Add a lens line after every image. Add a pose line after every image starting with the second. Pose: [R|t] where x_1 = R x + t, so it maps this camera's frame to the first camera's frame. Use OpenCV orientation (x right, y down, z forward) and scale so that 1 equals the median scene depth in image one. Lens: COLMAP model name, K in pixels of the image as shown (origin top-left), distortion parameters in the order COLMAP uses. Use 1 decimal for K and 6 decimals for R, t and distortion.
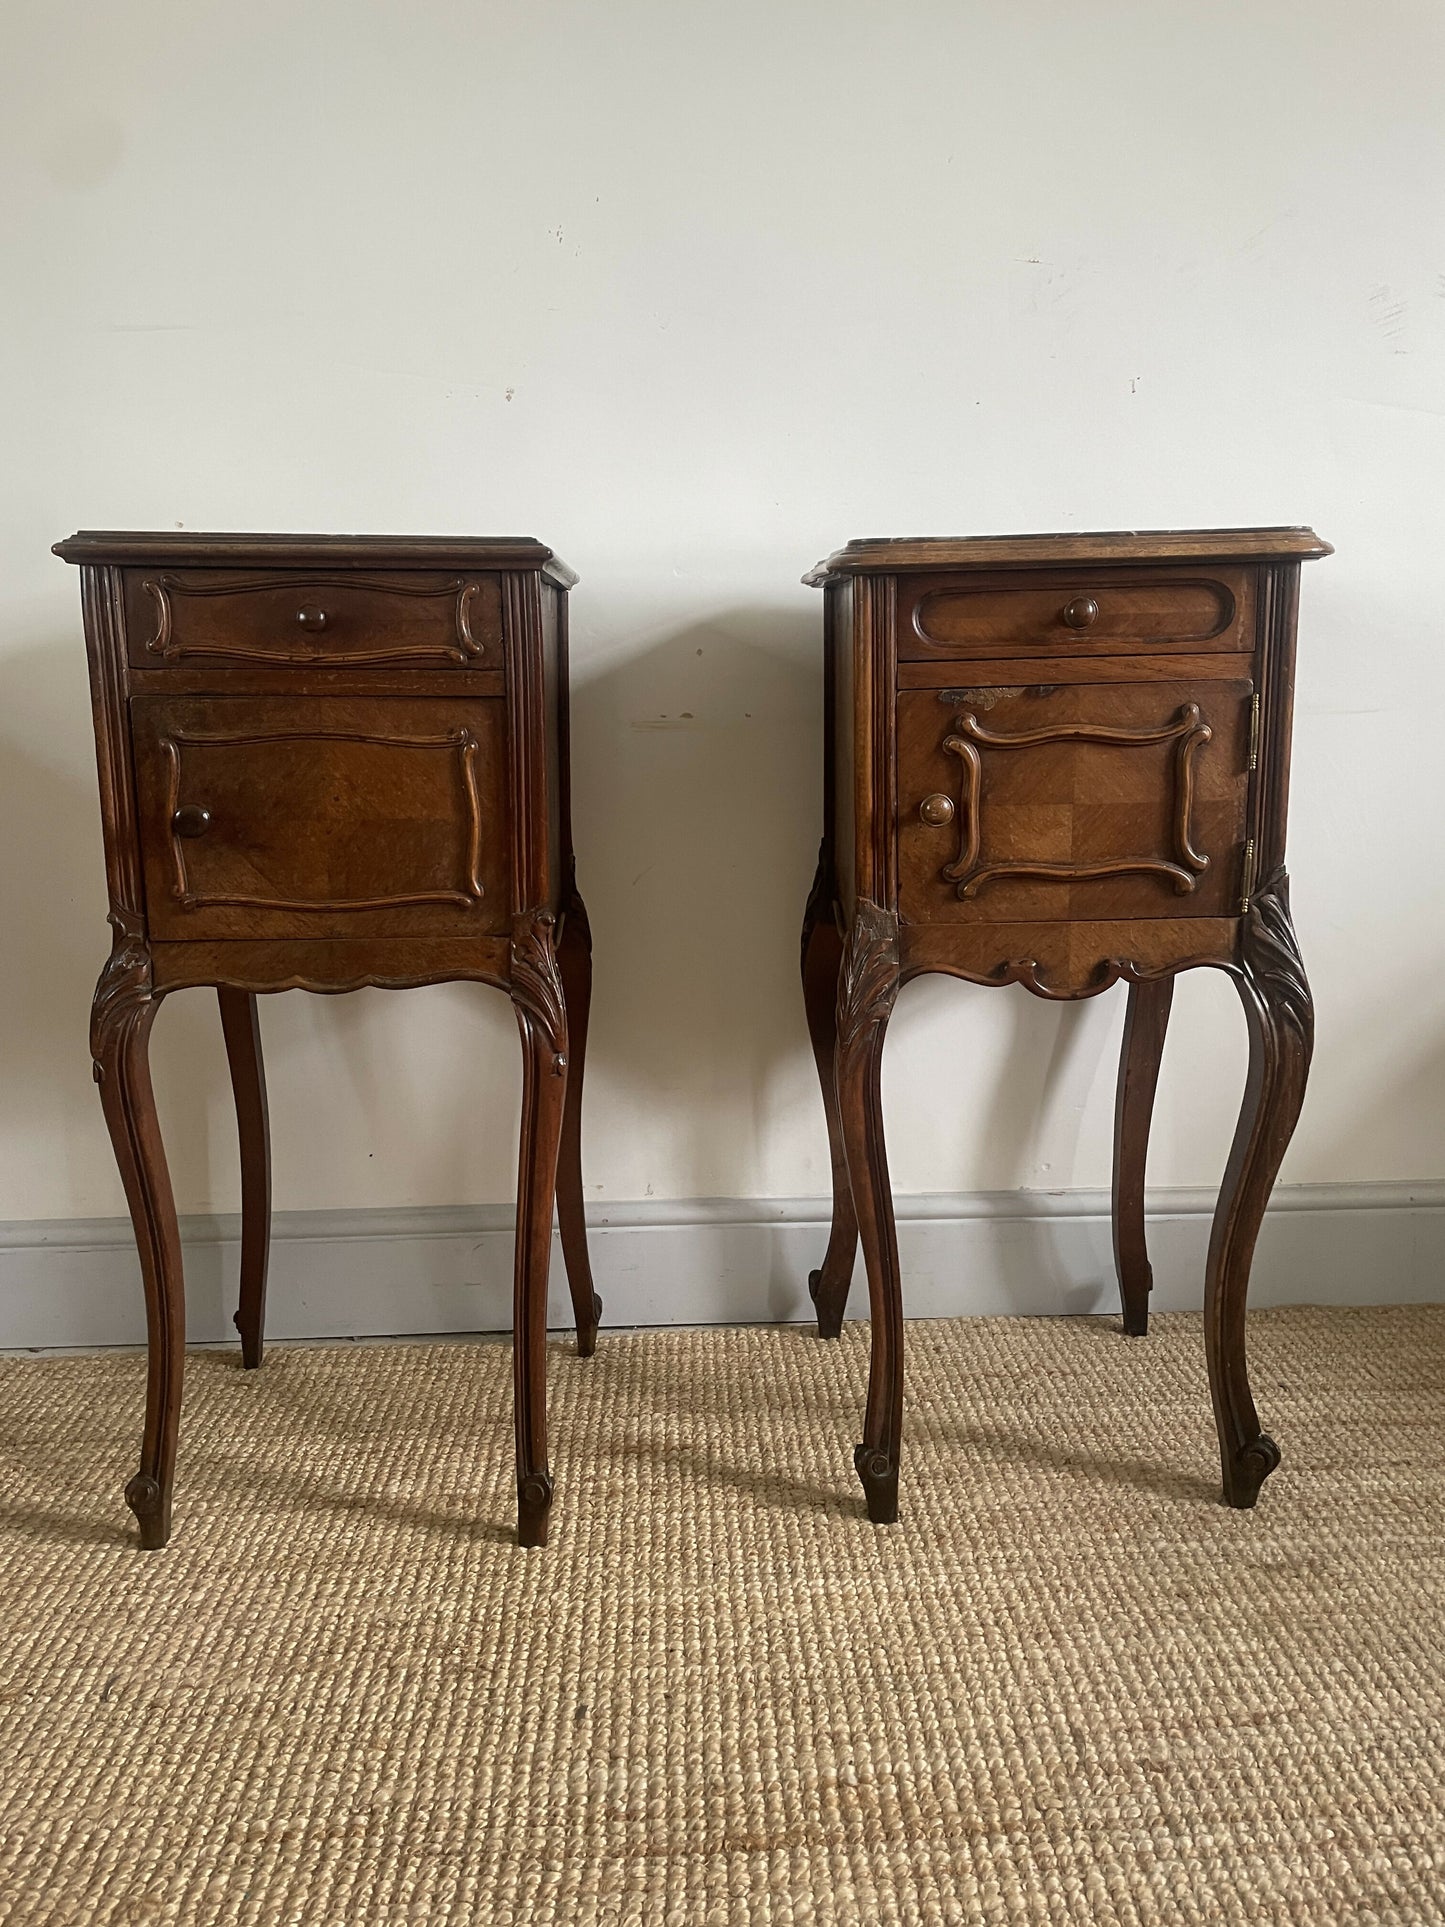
lens RADIAL K [[1487.7, 0, 708.2], [0, 1487.7, 964.2], [0, 0, 1]] dist [0.078200, -0.117573]
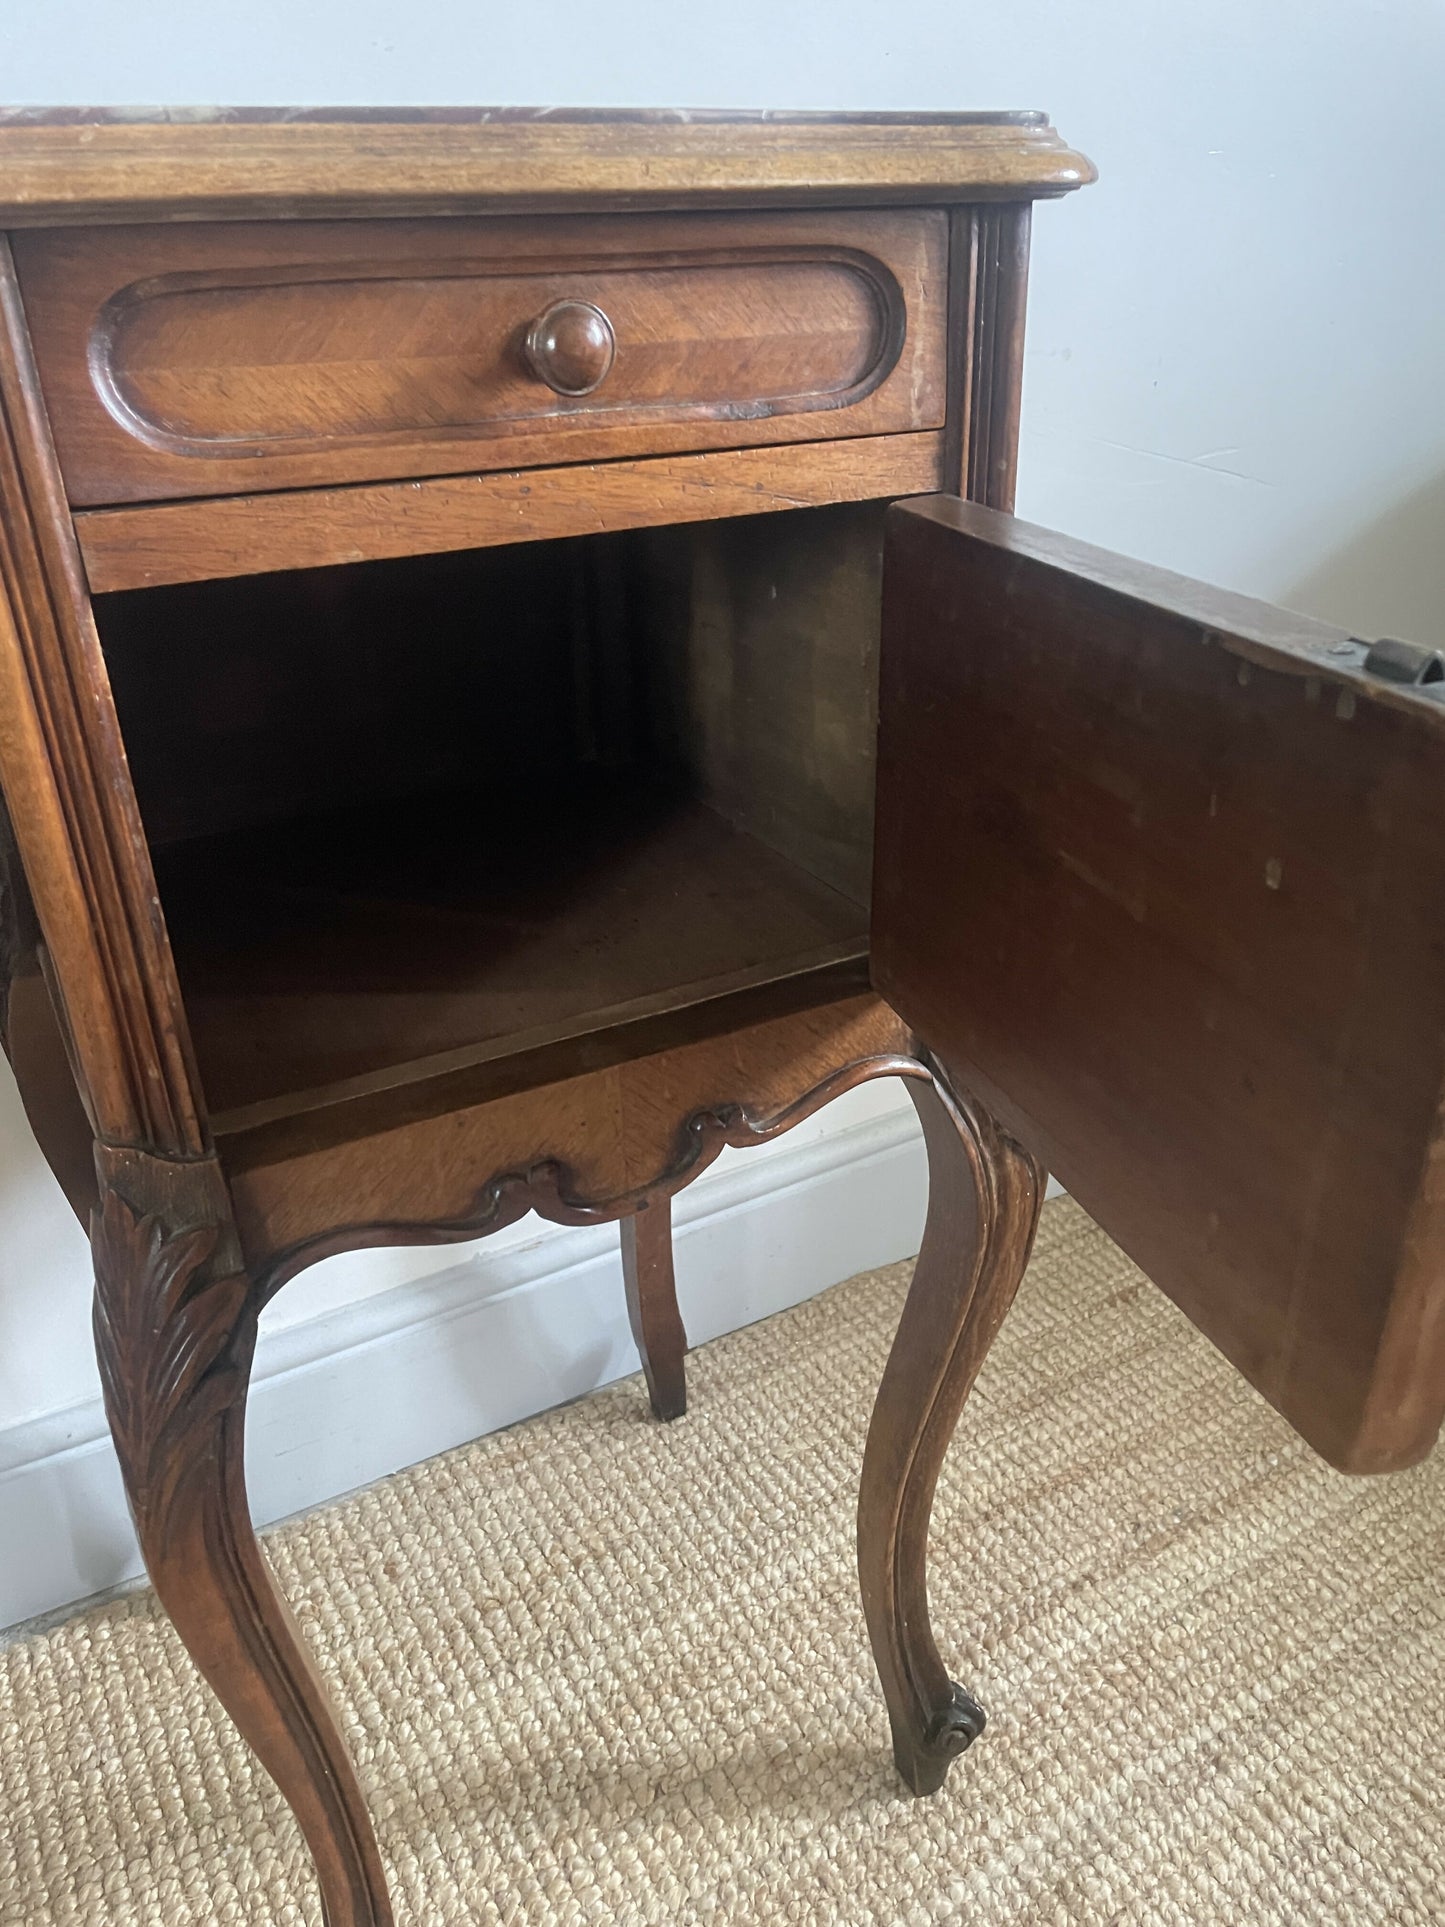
lens RADIAL K [[1487.7, 0, 749.4], [0, 1487.7, 962.8], [0, 0, 1]] dist [0.078200, -0.117573]
pose [[0.873309, -0.214853, 0.437229, 0.089223], [0.097240, 0.956311, 0.275705, -0.183277], [-0.477363, -0.198260, 0.856048, 0.617344]]
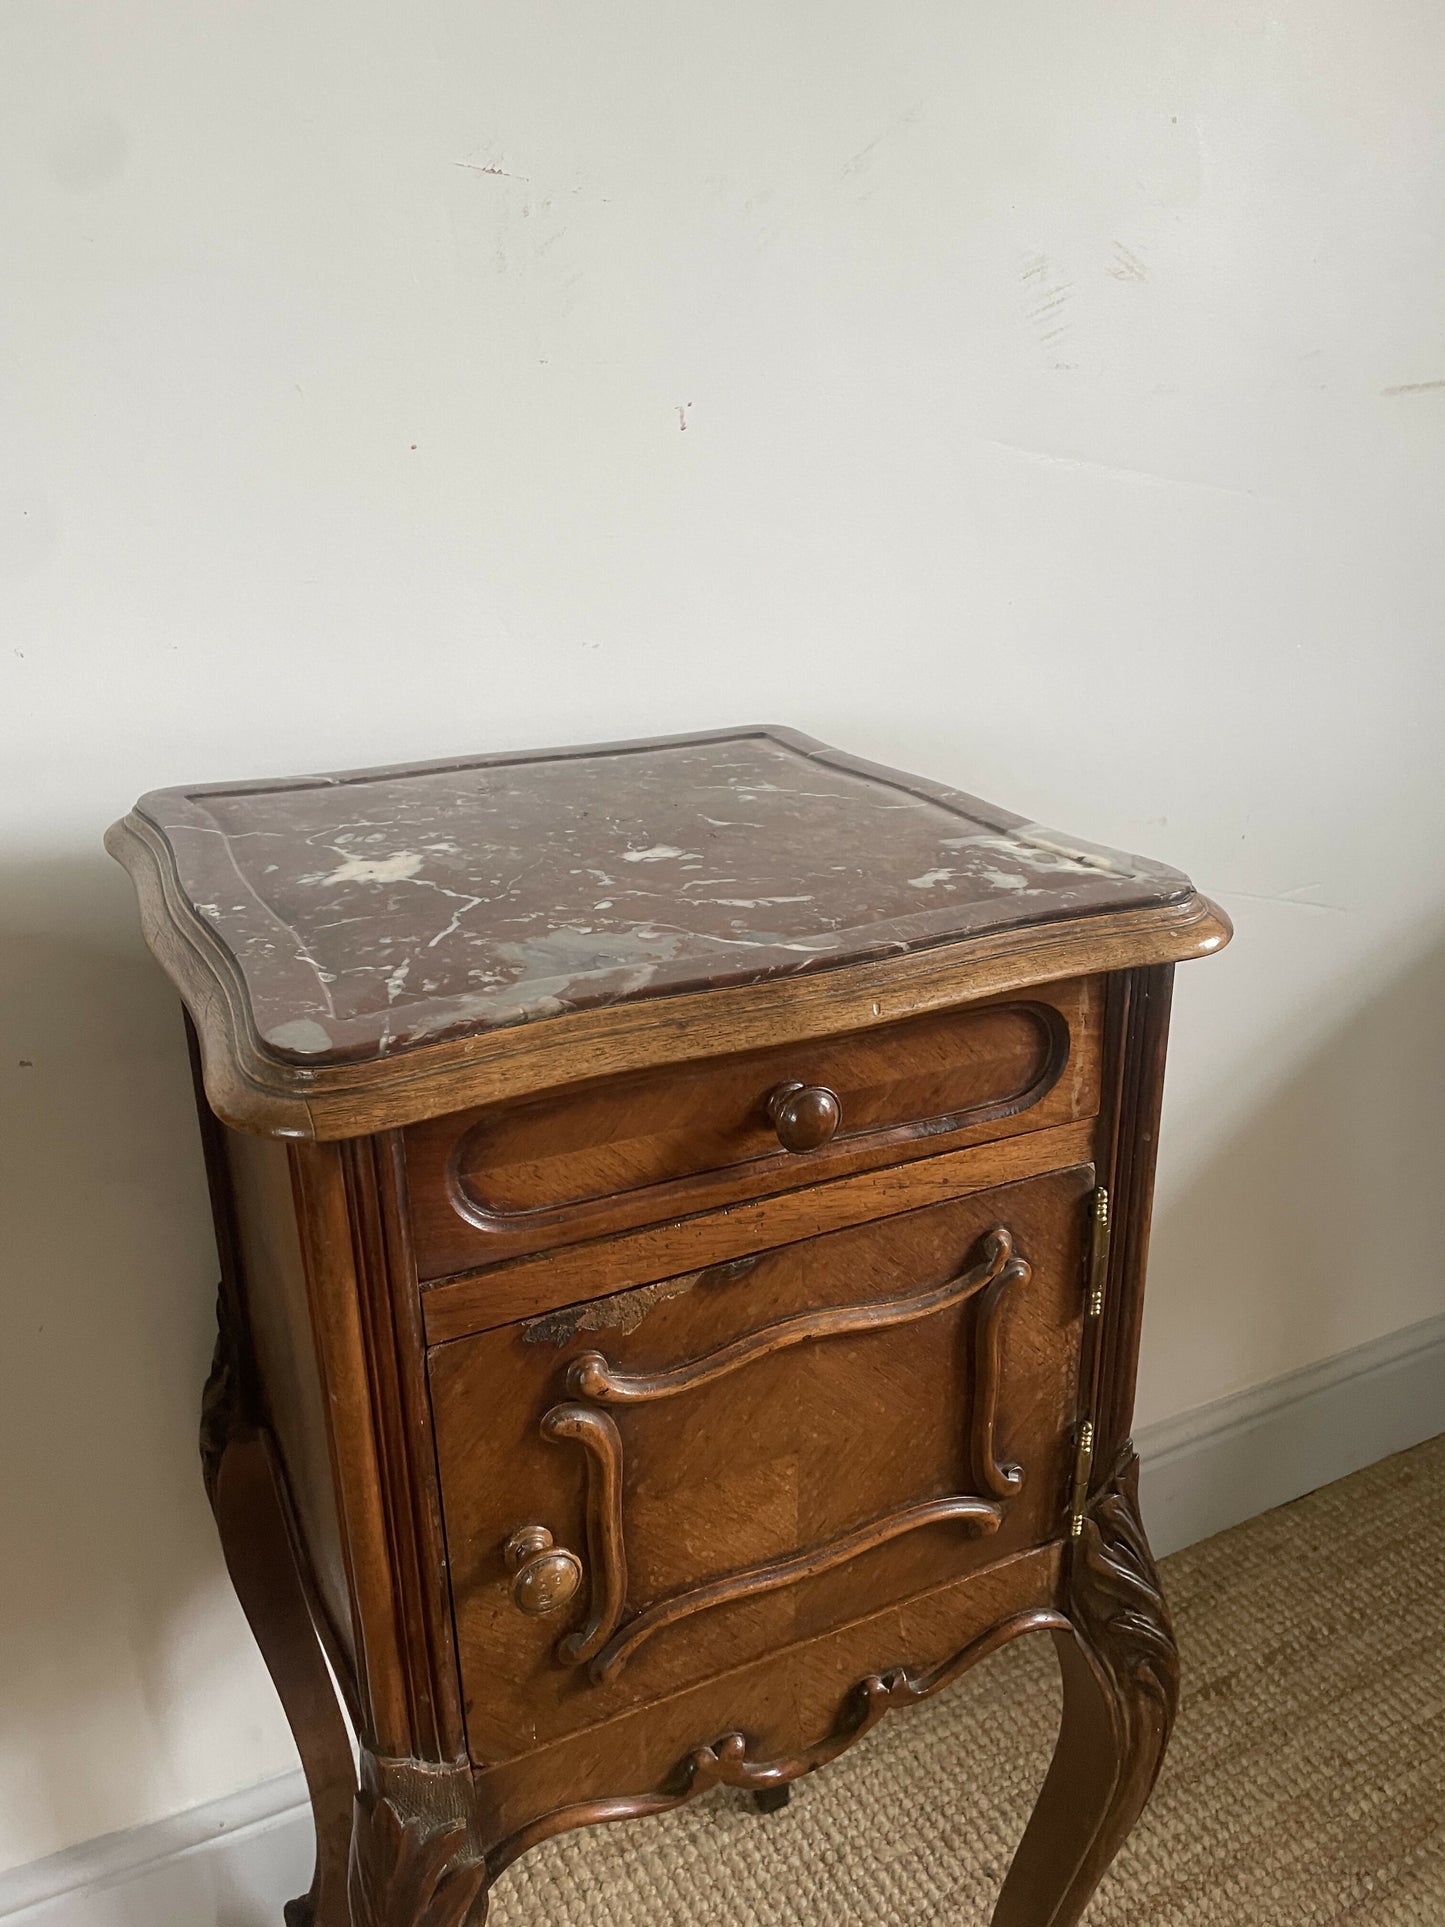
lens RADIAL K [[1487.7, 0, 713.7], [0, 1487.7, 960.5], [0, 0, 1]] dist [0.078200, -0.117573]
pose [[0.900366, -0.143326, 0.410852, 0.041182], [0.082285, 0.983242, 0.162680, -0.351567], [-0.427283, -0.112665, 0.897071, 0.596824]]
